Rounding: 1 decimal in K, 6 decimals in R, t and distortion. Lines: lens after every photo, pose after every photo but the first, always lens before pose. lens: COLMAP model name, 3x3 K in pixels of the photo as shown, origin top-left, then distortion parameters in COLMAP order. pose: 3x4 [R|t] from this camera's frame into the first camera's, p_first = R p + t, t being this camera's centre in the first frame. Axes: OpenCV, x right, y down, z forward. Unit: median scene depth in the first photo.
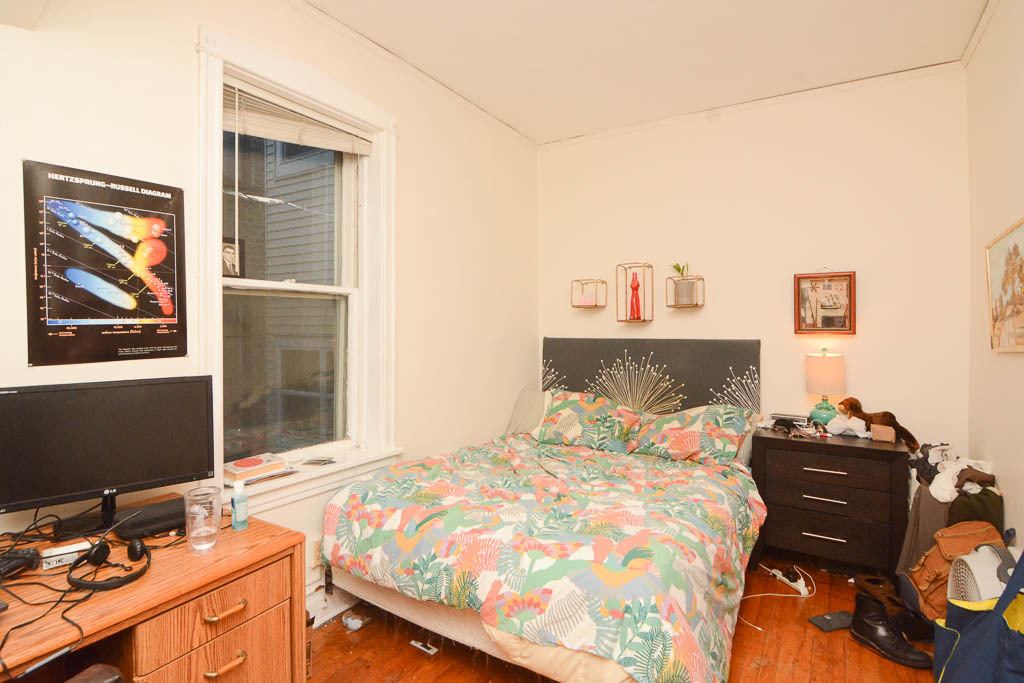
lens RADIAL K [[526.5, 0, 516.2], [0, 526.5, 350.0], [0, 0, 1]] dist [0.023110, -0.023620]
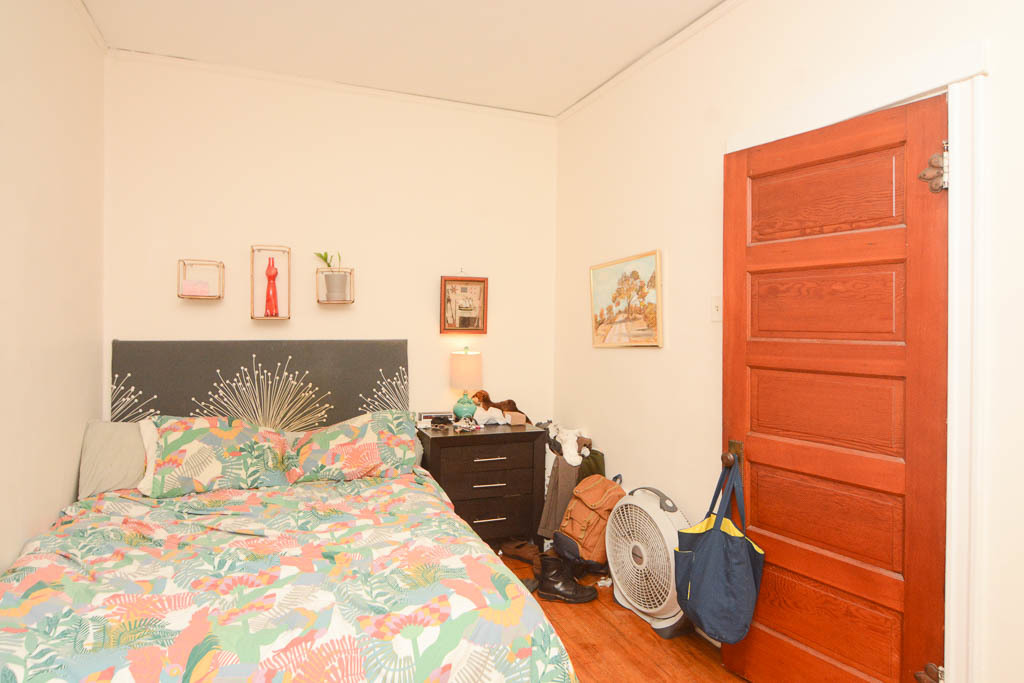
lens RADIAL K [[581.8, 0, 512.0], [0, 581.8, 341.5], [0, 0, 1]] dist [0.002250, 0.000056]
pose [[0.589439, -0.017506, 0.807623, -0.305805], [0.026103, 0.999656, 0.002617, -0.014156], [-0.807391, 0.019538, 0.589693, 0.216752]]
